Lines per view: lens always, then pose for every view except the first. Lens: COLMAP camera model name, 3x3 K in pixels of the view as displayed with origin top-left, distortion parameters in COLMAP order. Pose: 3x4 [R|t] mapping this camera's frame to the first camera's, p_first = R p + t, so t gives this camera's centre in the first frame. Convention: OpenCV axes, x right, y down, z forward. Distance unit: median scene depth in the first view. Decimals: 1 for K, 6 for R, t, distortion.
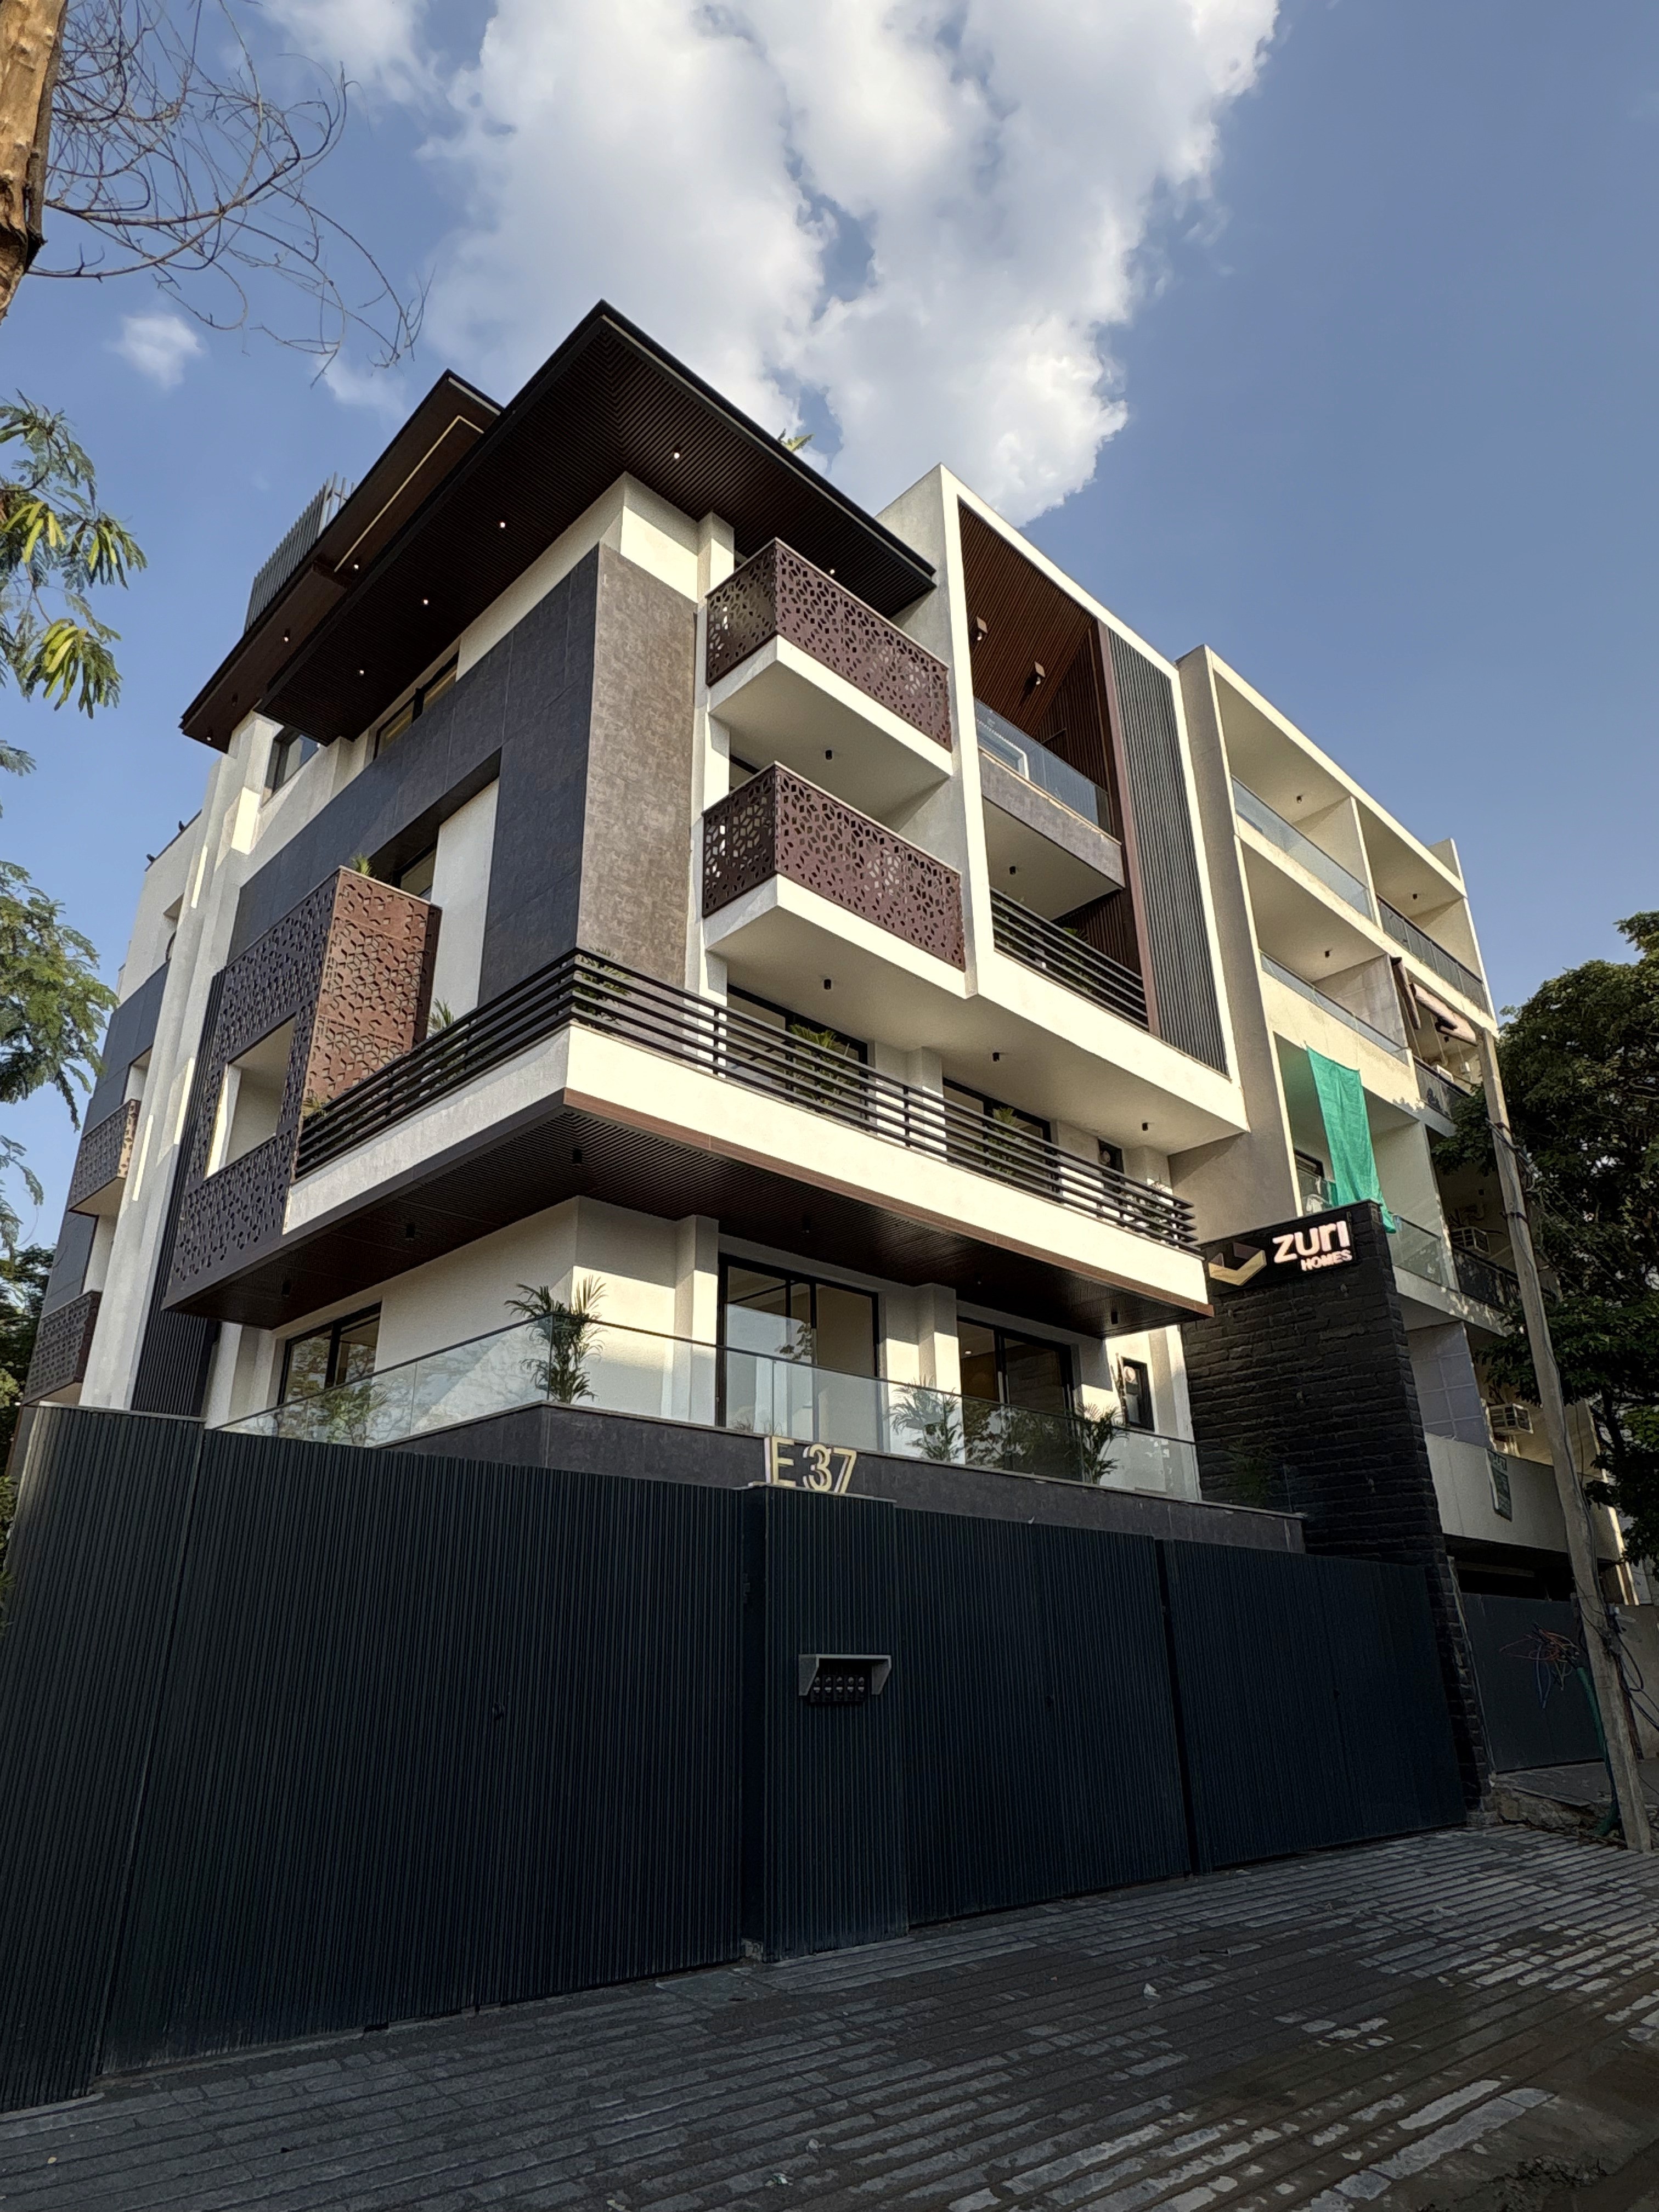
lens RADIAL K [[1342.9, 0, 829.5], [0, 1342.9, 1106.0], [0, 0, 1]] dist [0.001020, 0.000086]
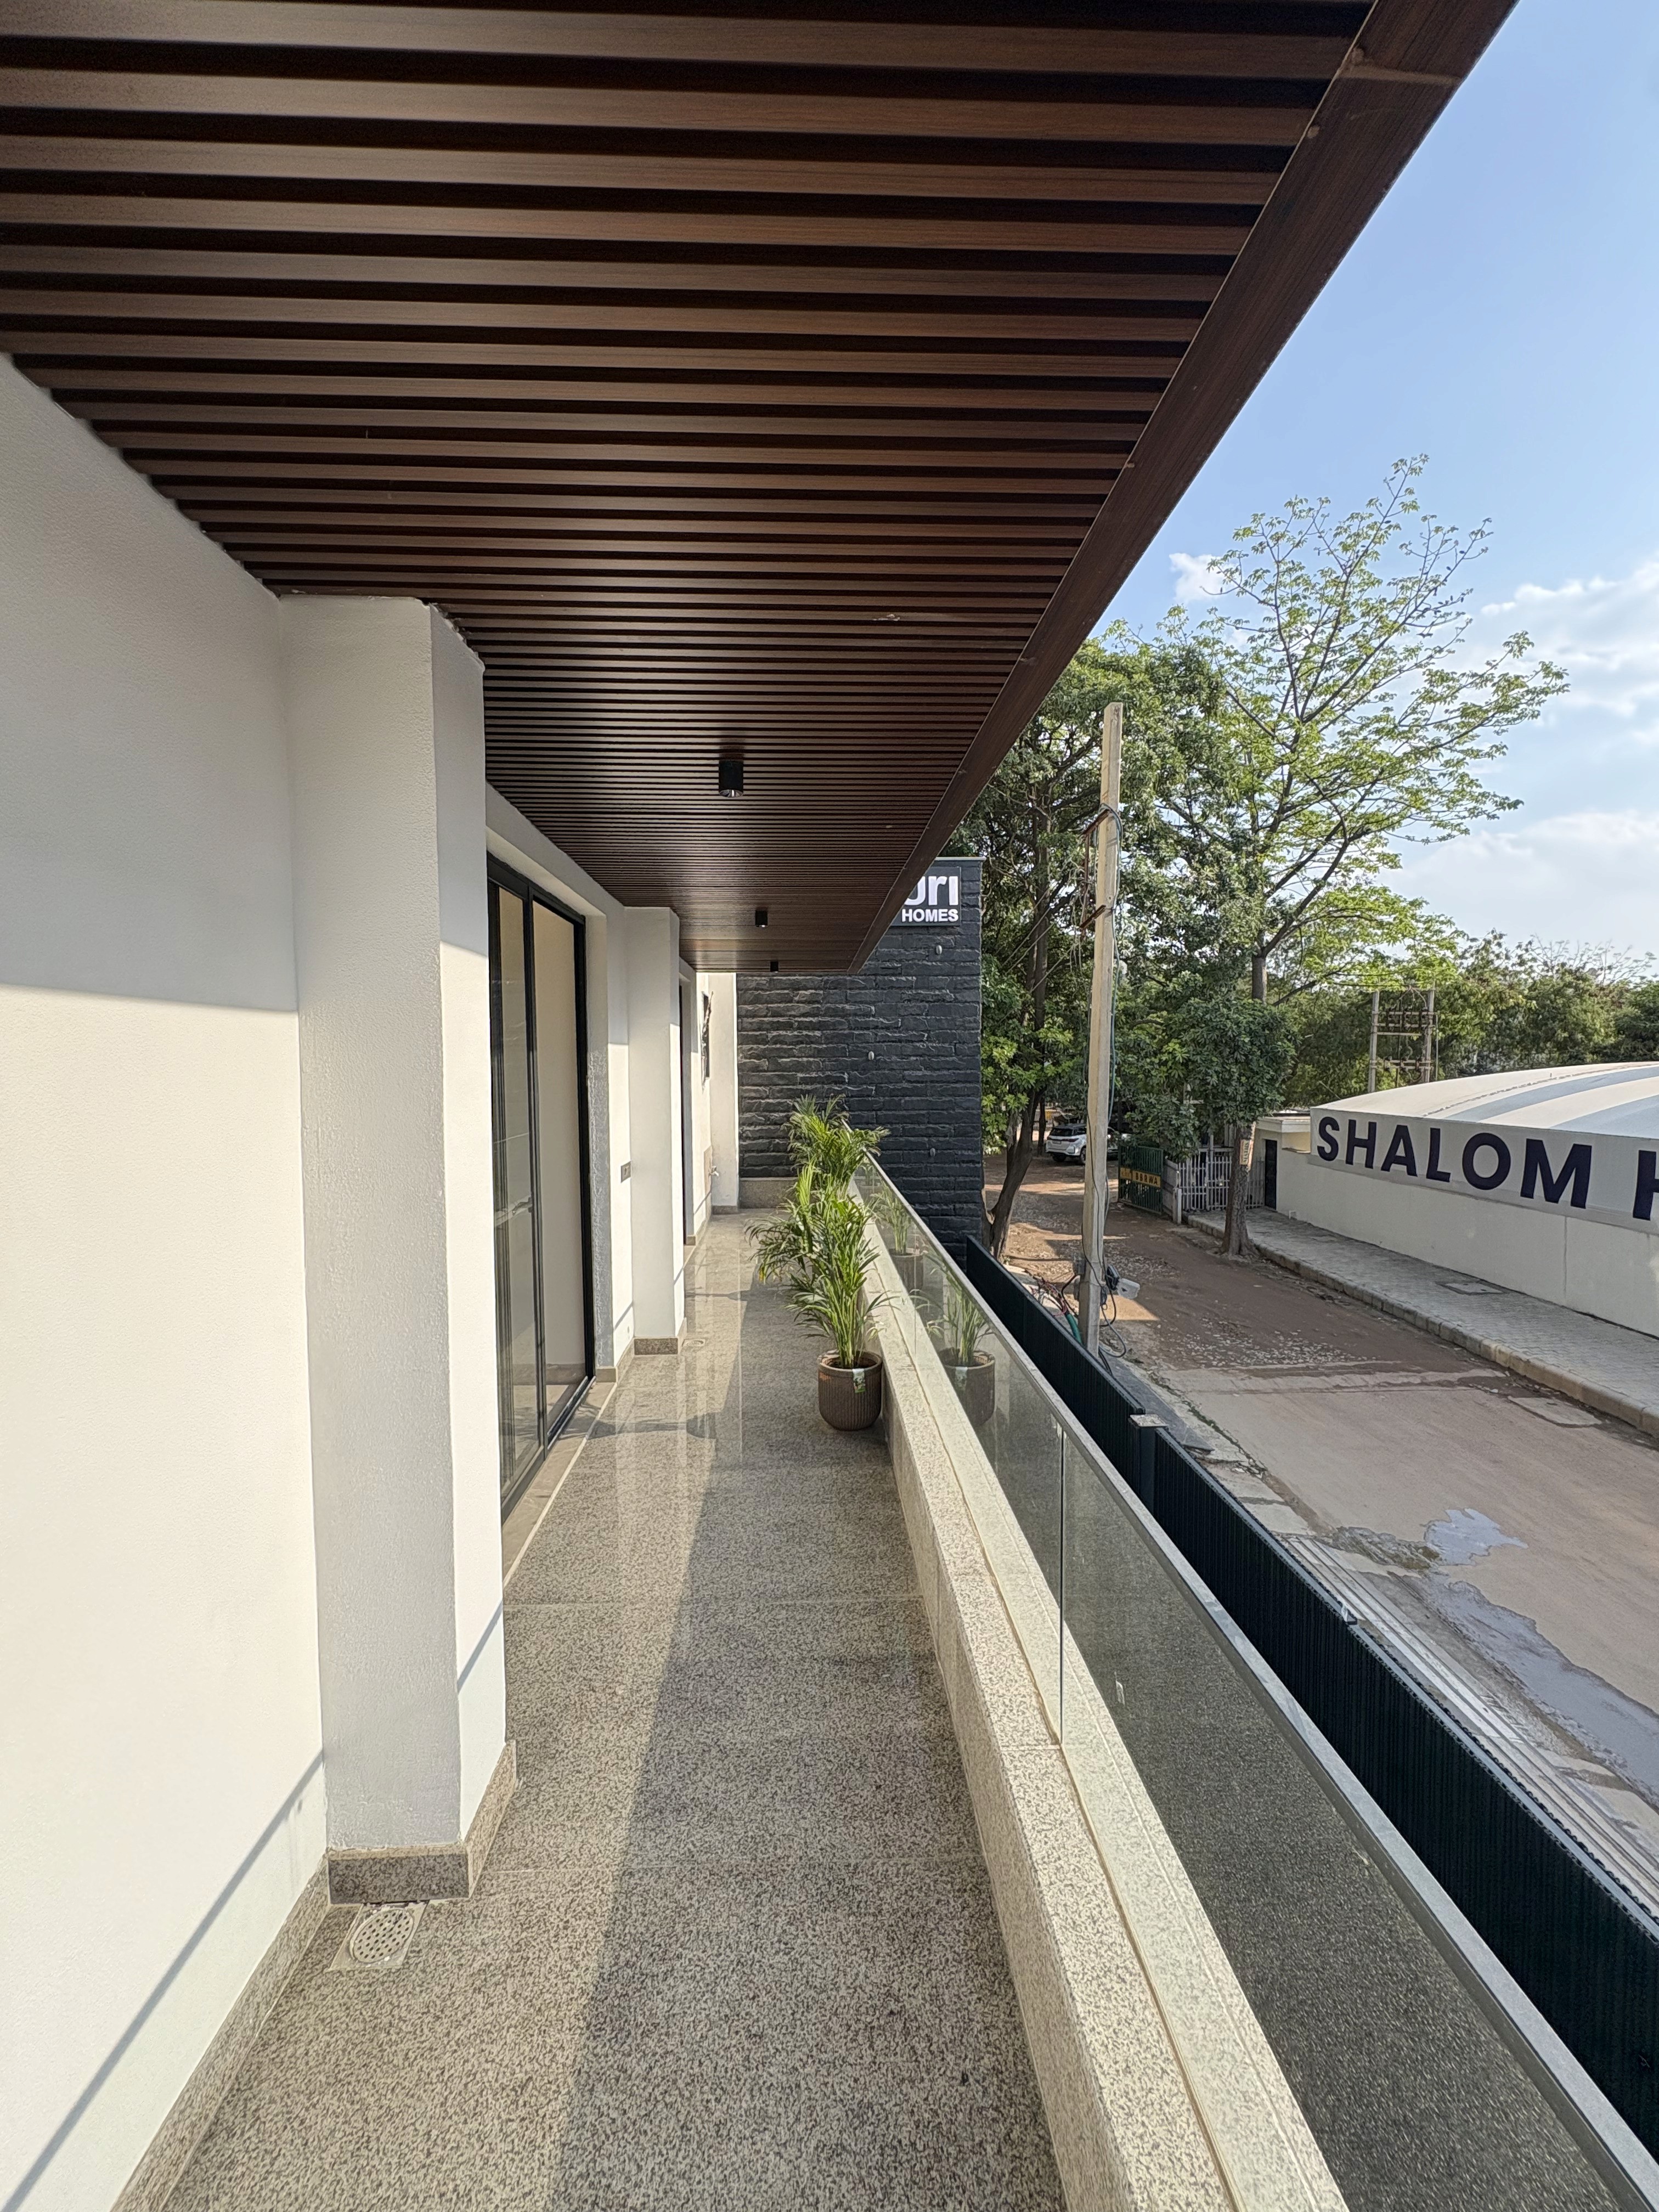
lens RADIAL K [[875.2, 0, 829.5], [0, 875.2, 1106.0], [0, 0, 1]] dist [0.011883, 0.000061]
pose [[0.685118, -0.029462, 0.727836, -0.110862], [-0.297227, 0.900912, 0.316250, 0.064617], [-0.665033, -0.433001, 0.608474, 0.635828]]
